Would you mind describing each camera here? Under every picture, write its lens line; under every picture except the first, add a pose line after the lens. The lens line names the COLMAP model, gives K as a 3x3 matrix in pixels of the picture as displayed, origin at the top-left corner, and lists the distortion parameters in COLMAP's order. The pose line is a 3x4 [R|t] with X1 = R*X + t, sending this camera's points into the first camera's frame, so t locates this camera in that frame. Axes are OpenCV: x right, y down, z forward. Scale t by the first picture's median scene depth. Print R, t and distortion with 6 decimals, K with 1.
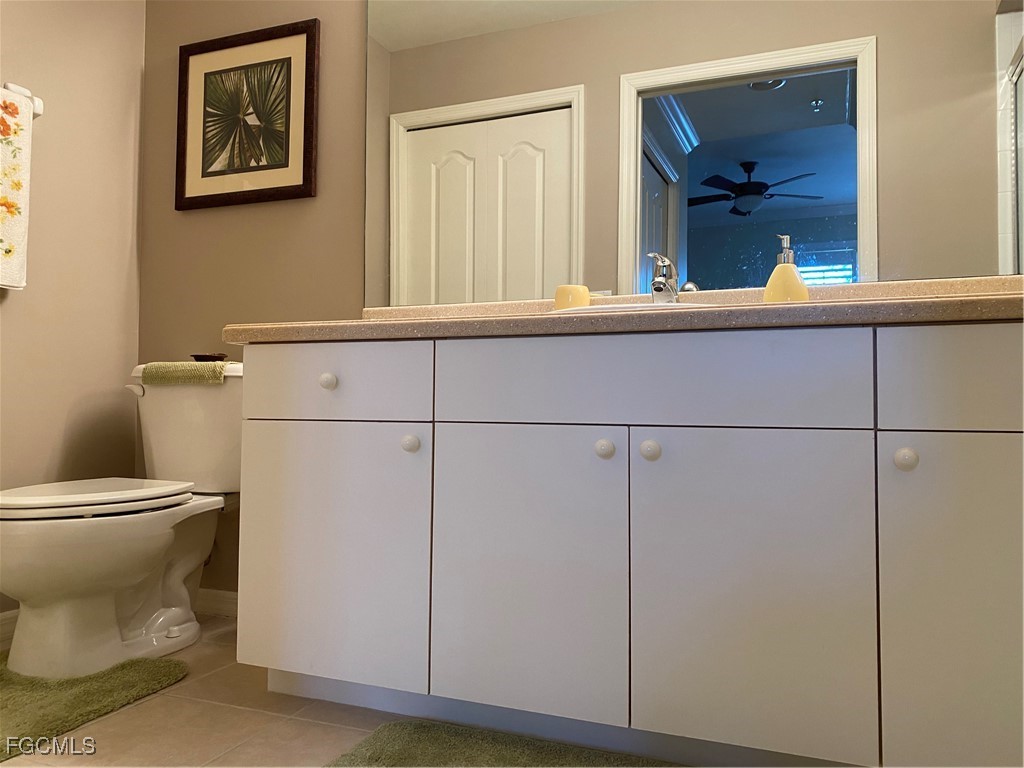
lens RADIAL K [[779.3, 0, 508.2], [0, 779.3, 384.6], [0, 0, 1]] dist [0.032539, -0.031809]
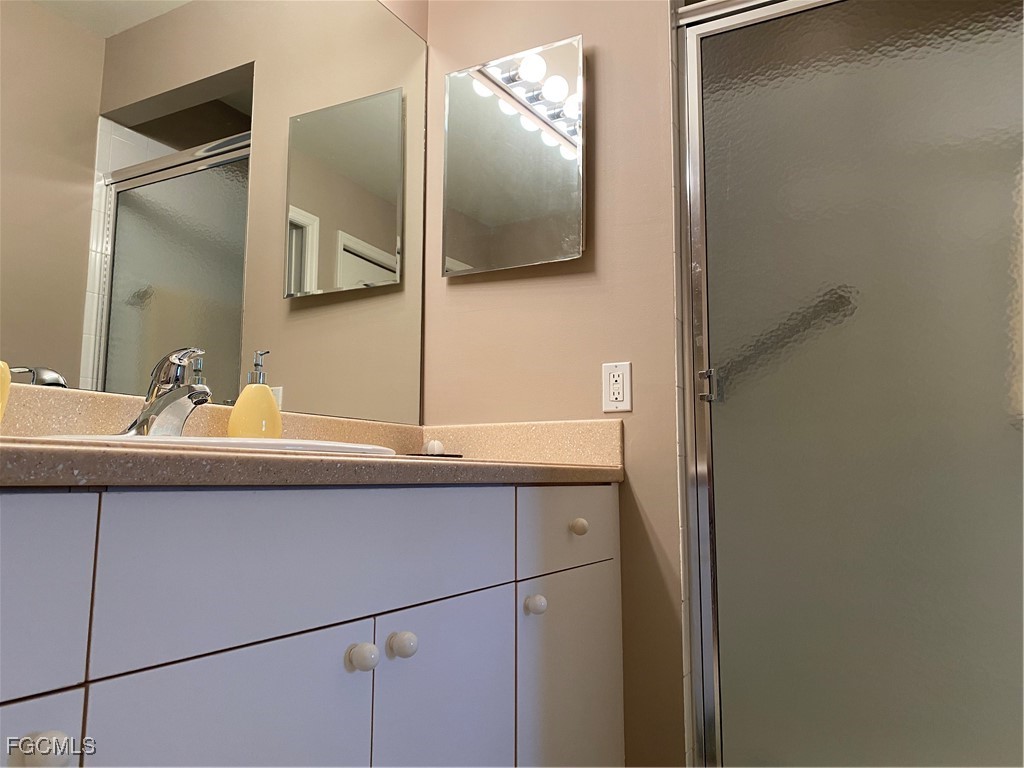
lens RADIAL K [[779.3, 0, 510.9], [0, 779.3, 381.5], [0, 0, 1]] dist [0.032539, -0.031809]
pose [[0.105584, 0.118888, 0.987278, -0.550847], [-0.032934, 0.992701, -0.116019, -0.079782], [-0.993865, -0.020266, 0.108729, 0.766046]]
